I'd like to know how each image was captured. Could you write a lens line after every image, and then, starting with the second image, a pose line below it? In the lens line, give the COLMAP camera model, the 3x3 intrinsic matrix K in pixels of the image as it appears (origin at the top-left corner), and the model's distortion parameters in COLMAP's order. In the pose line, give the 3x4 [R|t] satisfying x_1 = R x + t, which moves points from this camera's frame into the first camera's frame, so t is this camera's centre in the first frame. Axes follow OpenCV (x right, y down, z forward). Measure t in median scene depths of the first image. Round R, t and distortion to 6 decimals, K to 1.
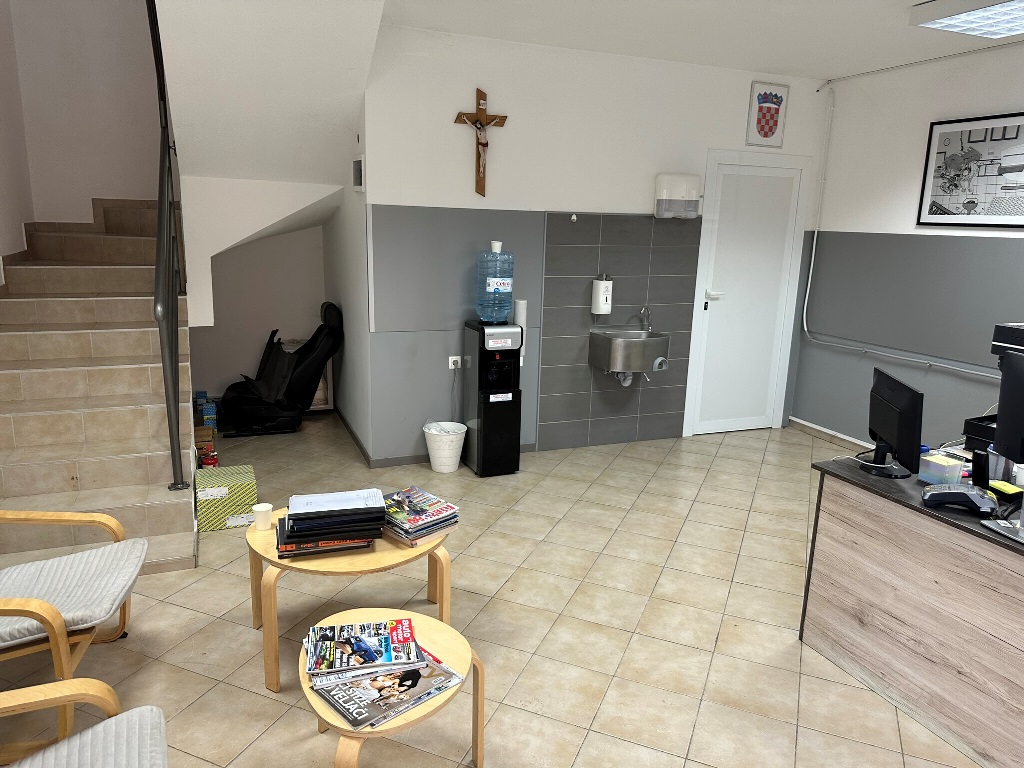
lens RADIAL K [[722.0, 0, 511.2], [0, 722.0, 376.9], [0, 0, 1]] dist [0.053825, -0.052963]
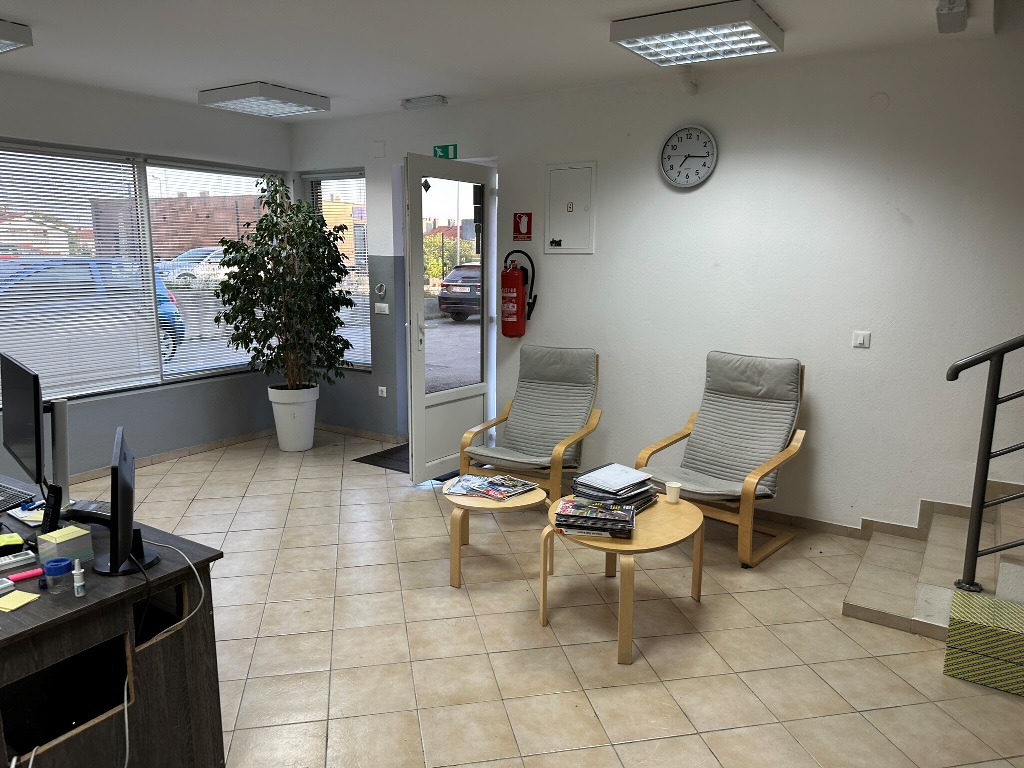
lens RADIAL K [[722.0, 0, 506.6], [0, 722.0, 384.7], [0, 0, 1]] dist [0.053825, -0.052963]
pose [[-0.822691, 0.071668, -0.563953, 0.724208], [-0.153352, 0.927270, 0.341547, -0.444914], [0.547415, 0.367471, -0.751866, 2.073021]]
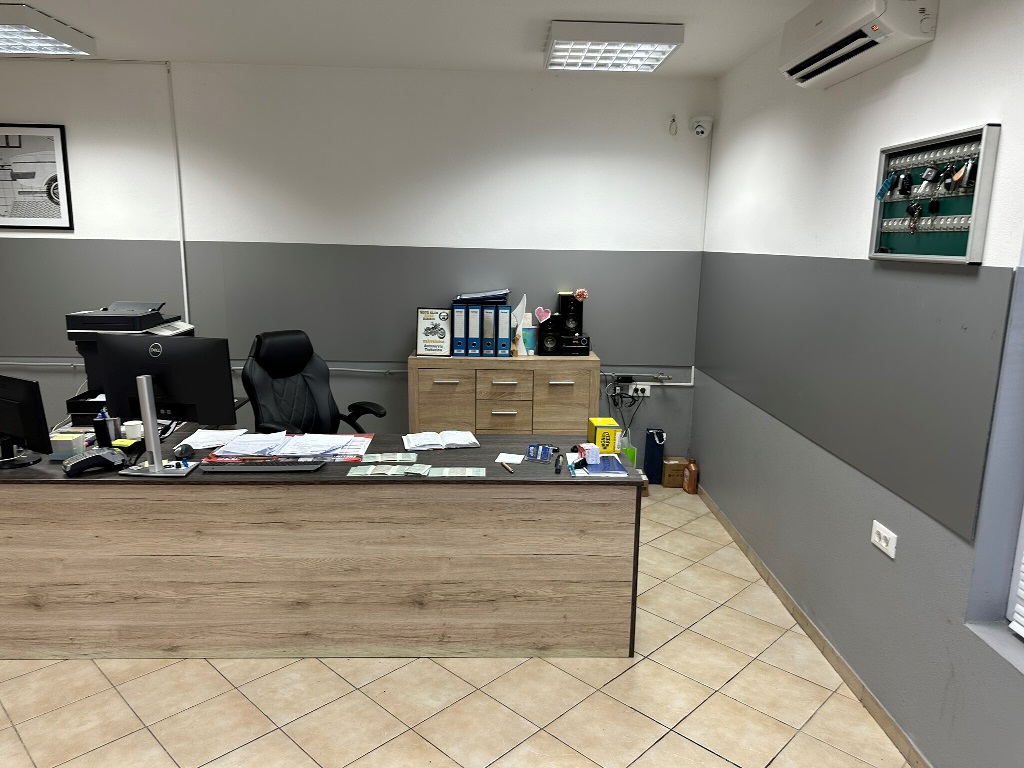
lens RADIAL K [[722.0, 0, 535.2], [0, 722.0, 387.6], [0, 0, 1]] dist [0.053825, -0.052963]
pose [[0.328991, -0.205019, 0.921809, -0.196433], [0.192772, 0.970174, 0.146975, 0.014414], [-0.924448, 0.129346, 0.358700, -0.082096]]
